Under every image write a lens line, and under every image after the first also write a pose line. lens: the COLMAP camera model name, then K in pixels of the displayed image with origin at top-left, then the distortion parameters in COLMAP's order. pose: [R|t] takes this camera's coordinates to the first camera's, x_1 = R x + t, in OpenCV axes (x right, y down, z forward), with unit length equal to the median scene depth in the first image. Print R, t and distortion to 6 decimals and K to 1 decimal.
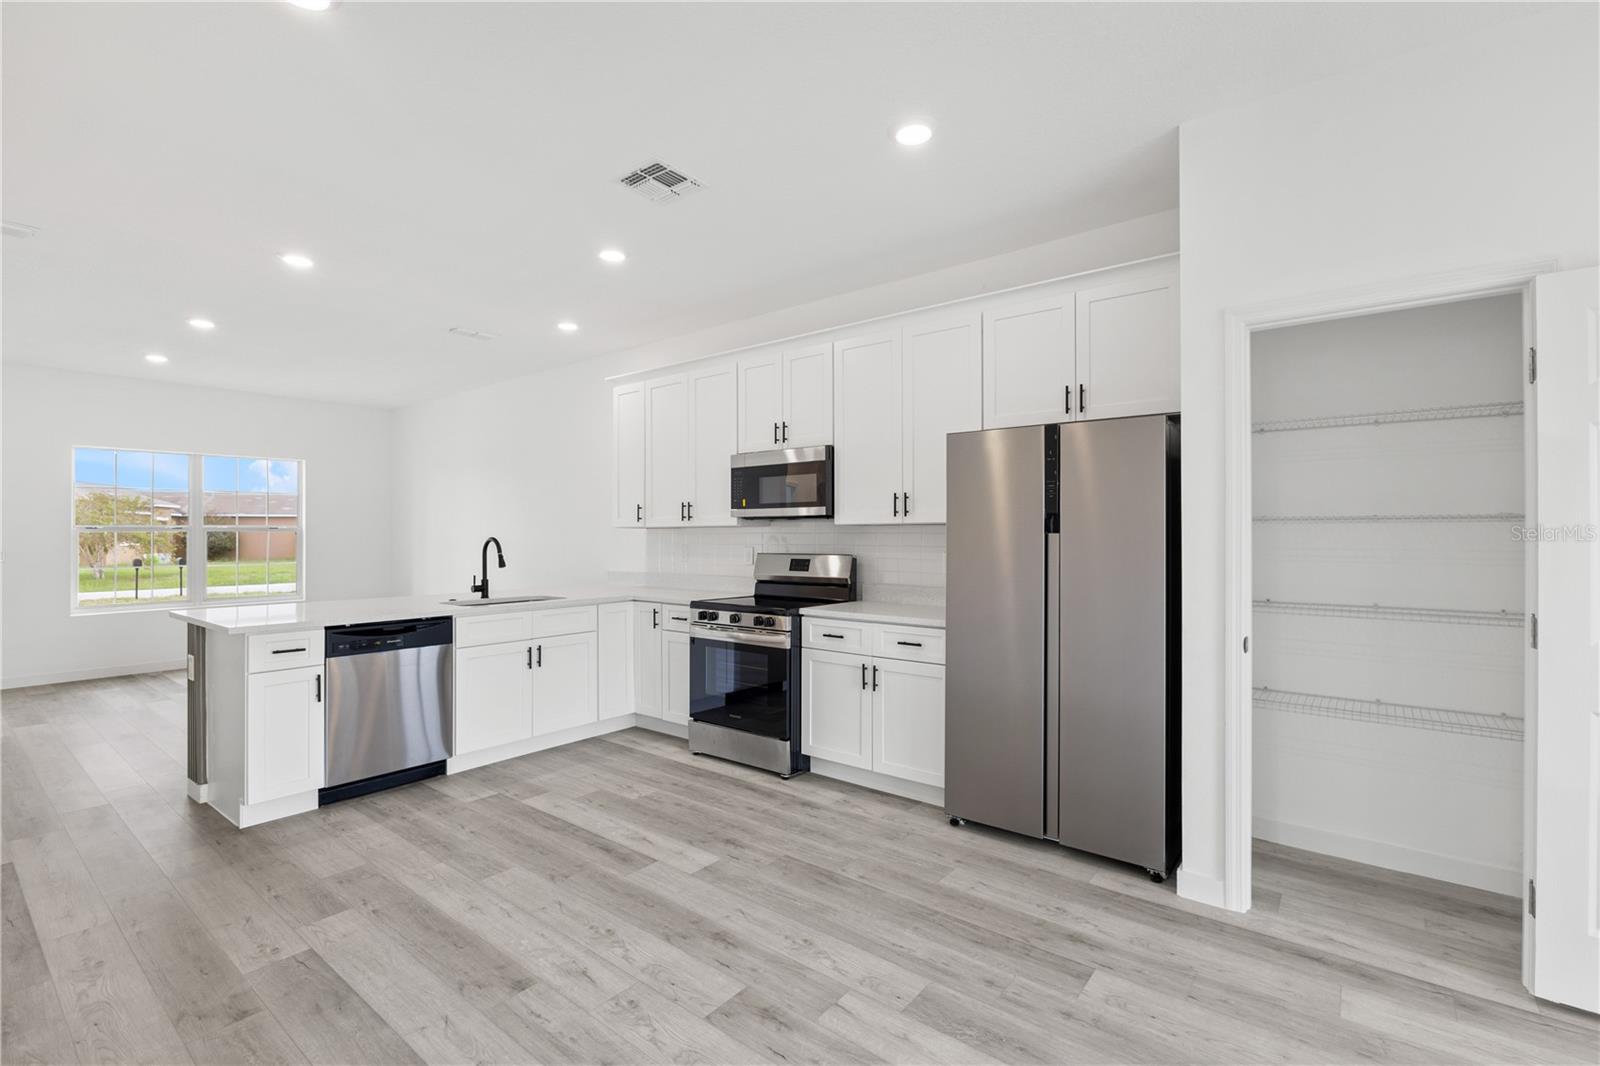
lens RADIAL K [[712.9, 0, 804.5], [0, 712.9, 540.2], [0, 0, 1]] dist [-0.004891, -0.000971]
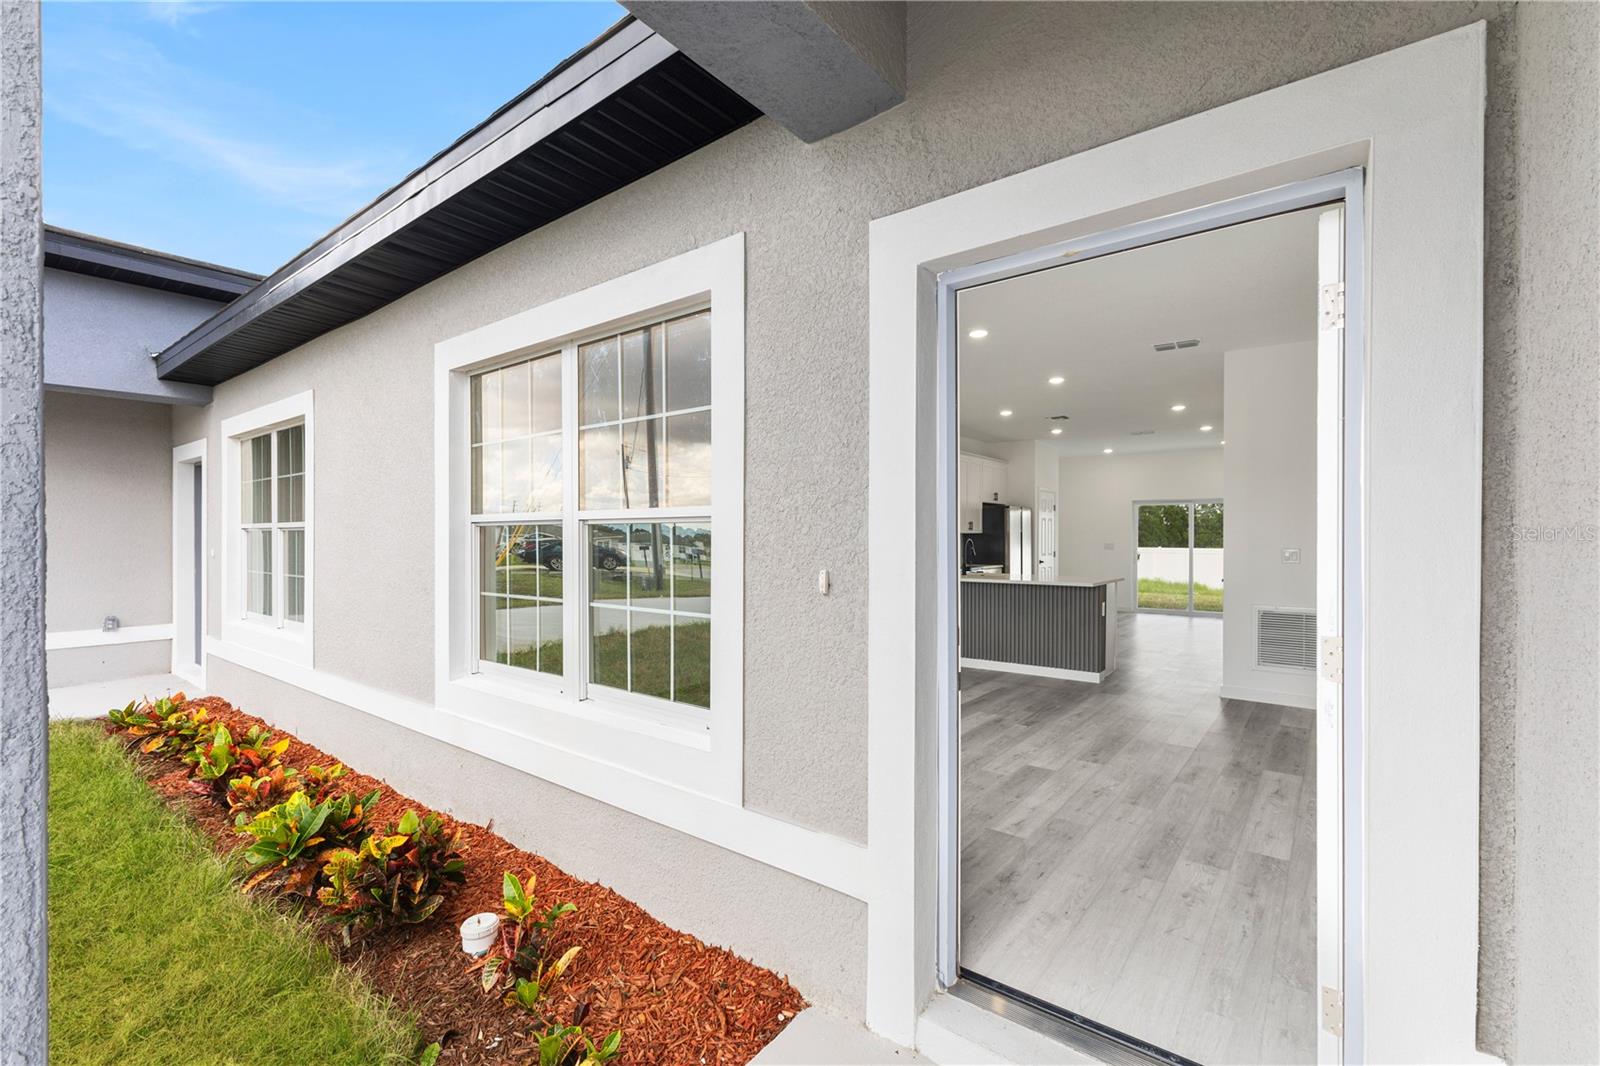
lens RADIAL K [[688.8, 0, 803.1], [0, 688.8, 530.2], [0, 0, 1]] dist [0.011502, -0.002647]
pose [[-0.006742, 0.012205, 0.999903, -2.926620], [0.010896, 0.999867, -0.012131, -0.010719], [-0.999918, 0.010813, -0.006874, 1.986098]]
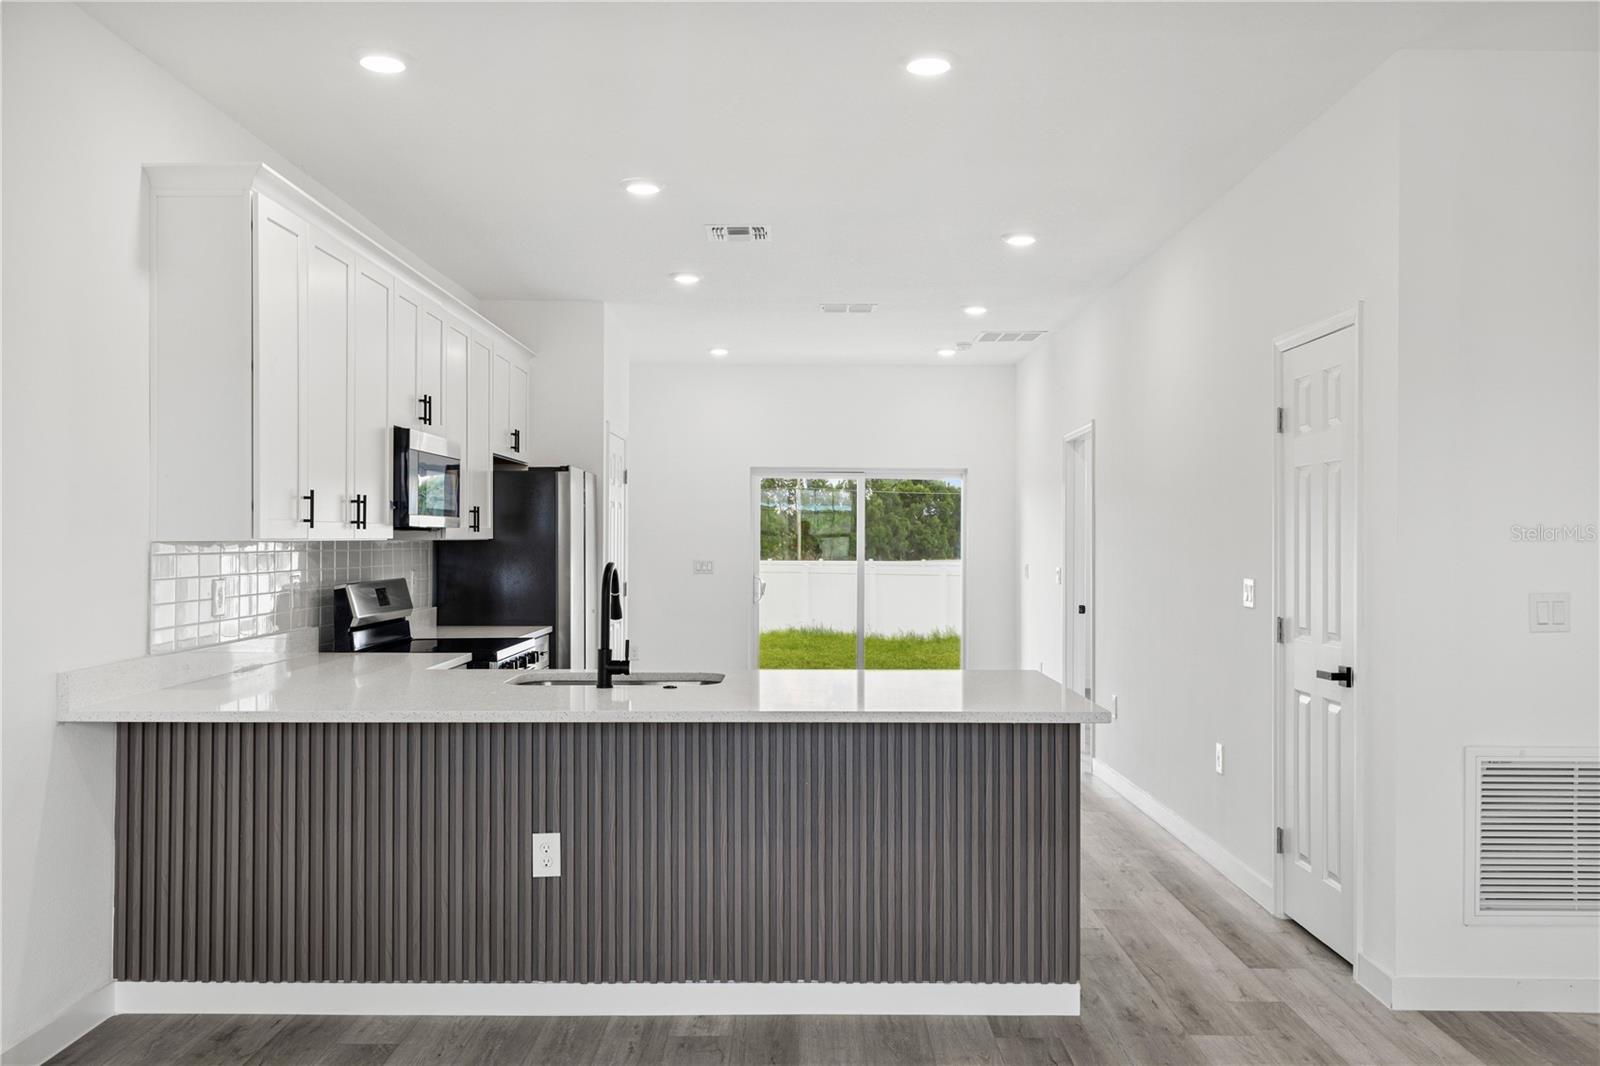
lens RADIAL K [[1295.7, 0, 801.4], [0, 1295.7, 526.7], [0, 0, 1]] dist [0.018155, -0.017246]
pose [[-0.617168, 0.008780, 0.786783, -1.756786], [0.007853, 0.999957, -0.004999, -0.032988], [-0.786792, 0.003094, -0.617210, 2.065925]]
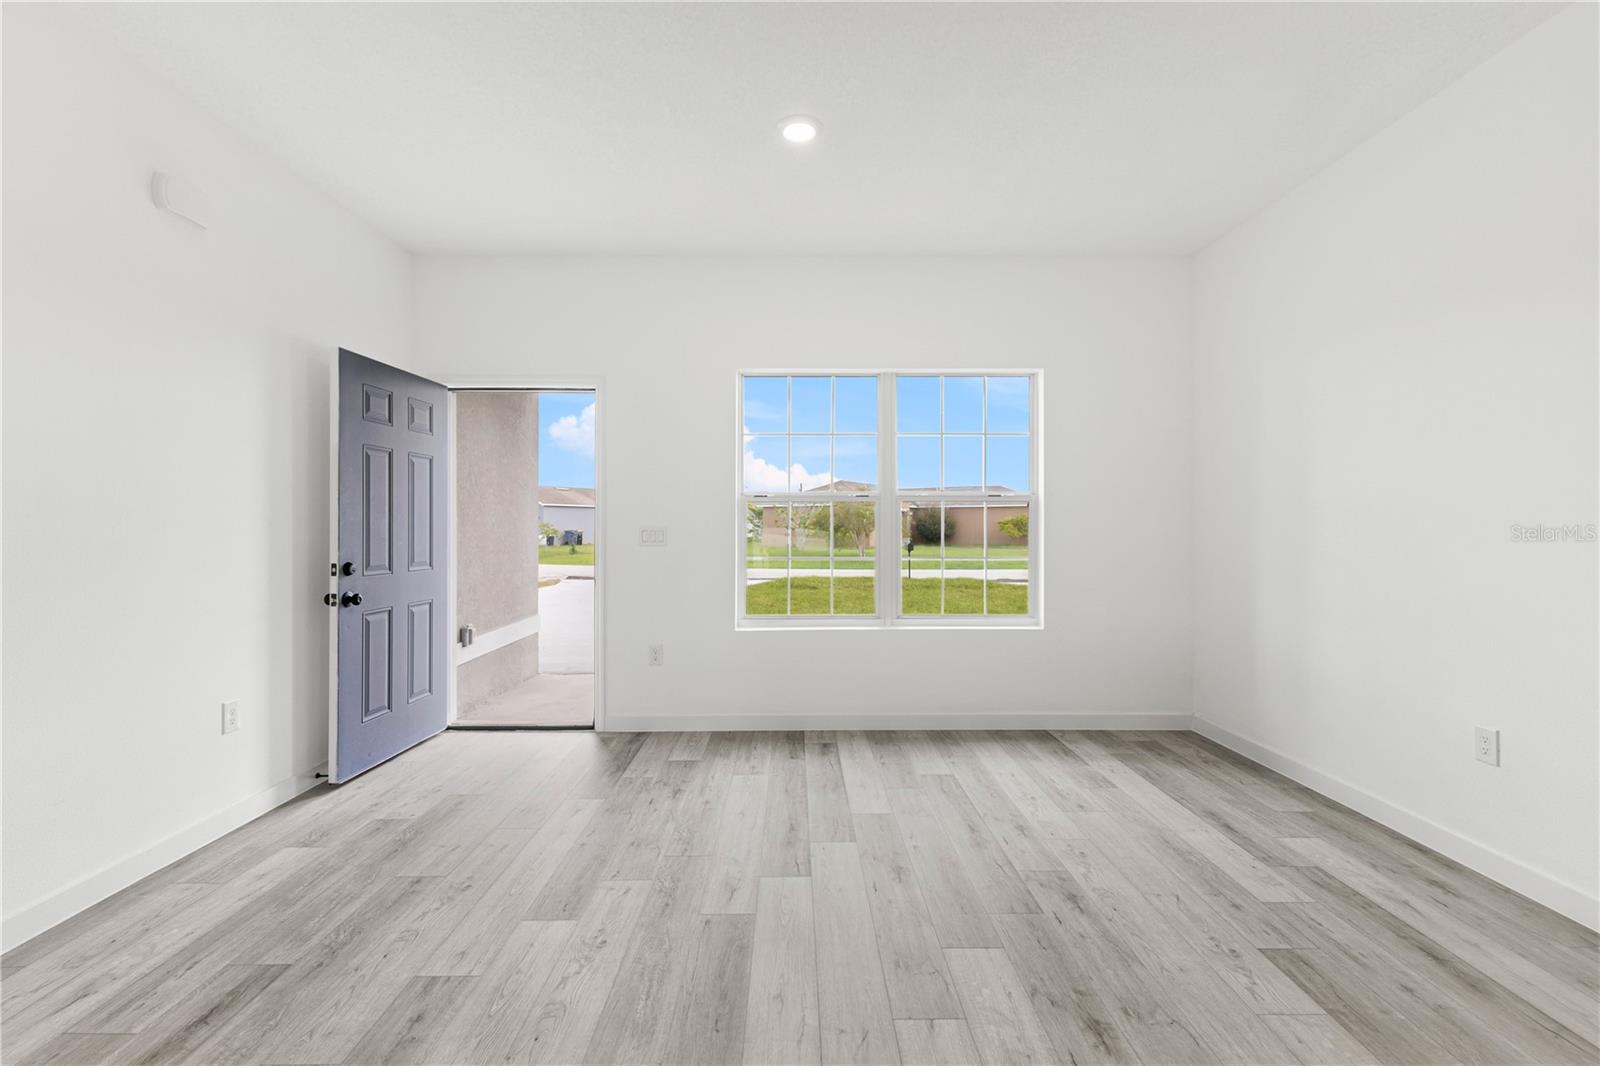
lens RADIAL K [[688.8, 0, 797.0], [0, 688.8, 528.0], [0, 0, 1]] dist [0.011502, -0.002647]
pose [[0.625460, 0.006732, -0.780227, -1.018561], [-0.011886, 0.999929, -0.000901, 0.021637], [0.780166, 0.009838, 0.625496, 1.319403]]
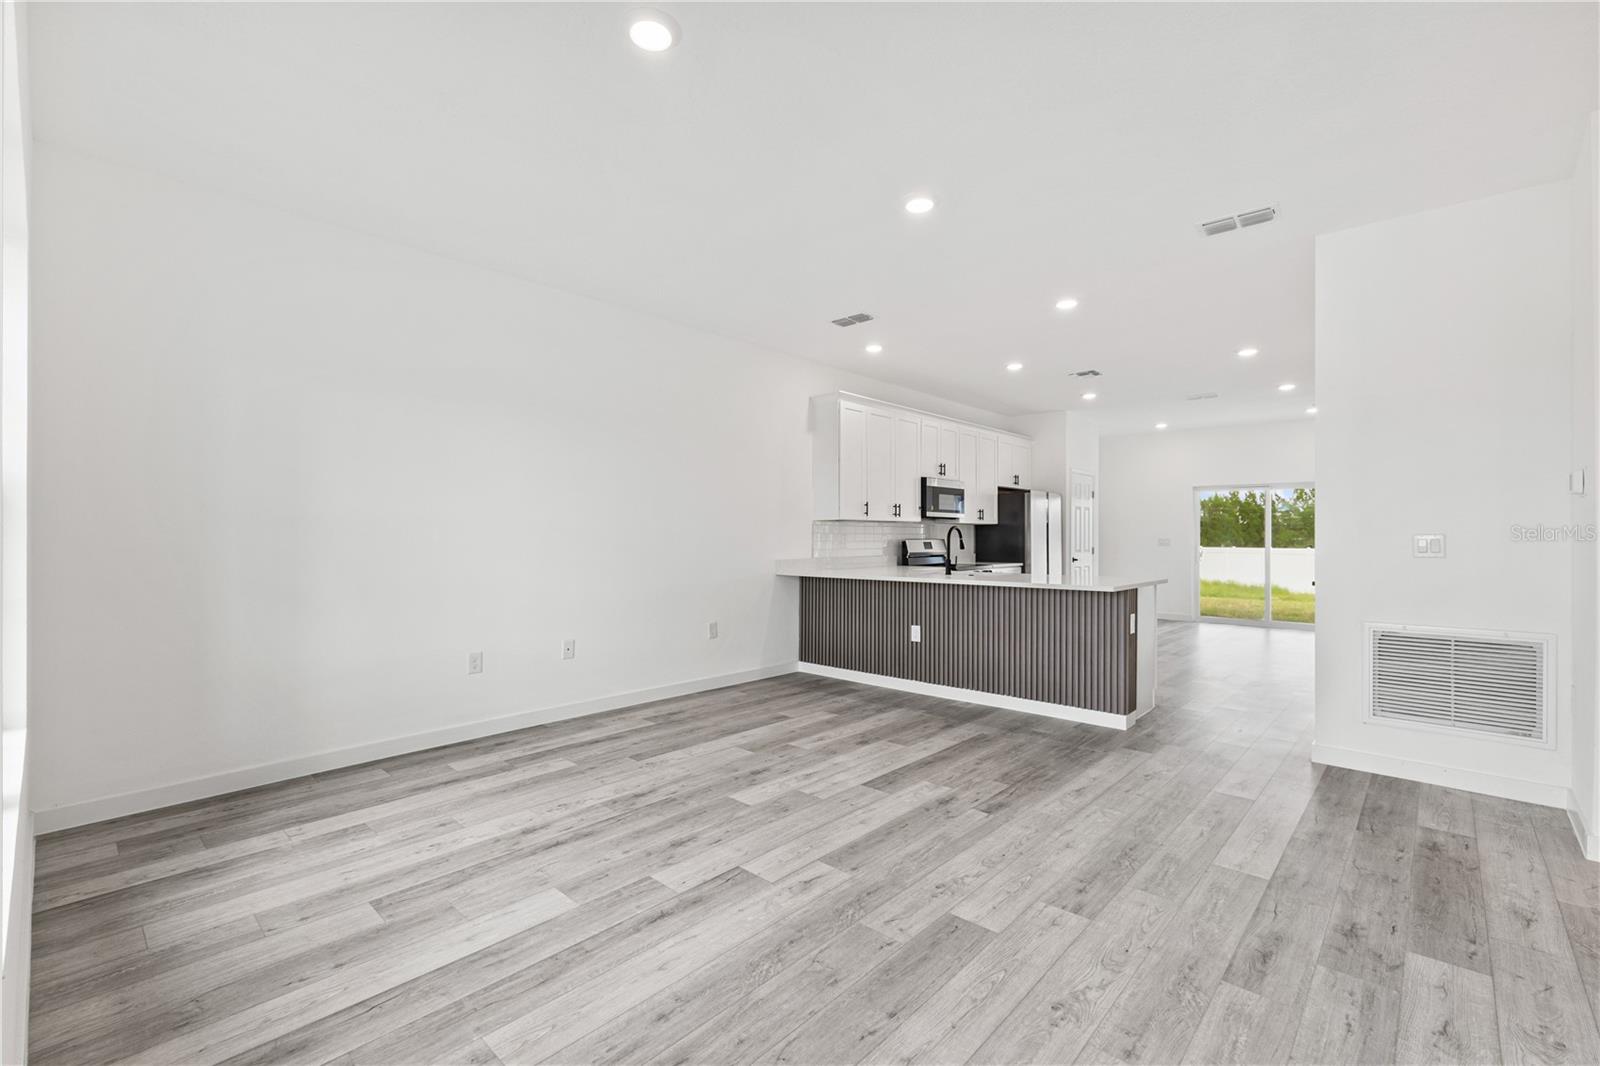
lens RADIAL K [[688.8, 0, 805.3], [0, 688.8, 527.3], [0, 0, 1]] dist [0.011502, -0.002647]
pose [[0.073360, 0.017556, 0.997151, -2.384591], [0.010670, 0.999774, -0.018387, 0.025878], [-0.997248, 0.011989, 0.073156, 1.665466]]
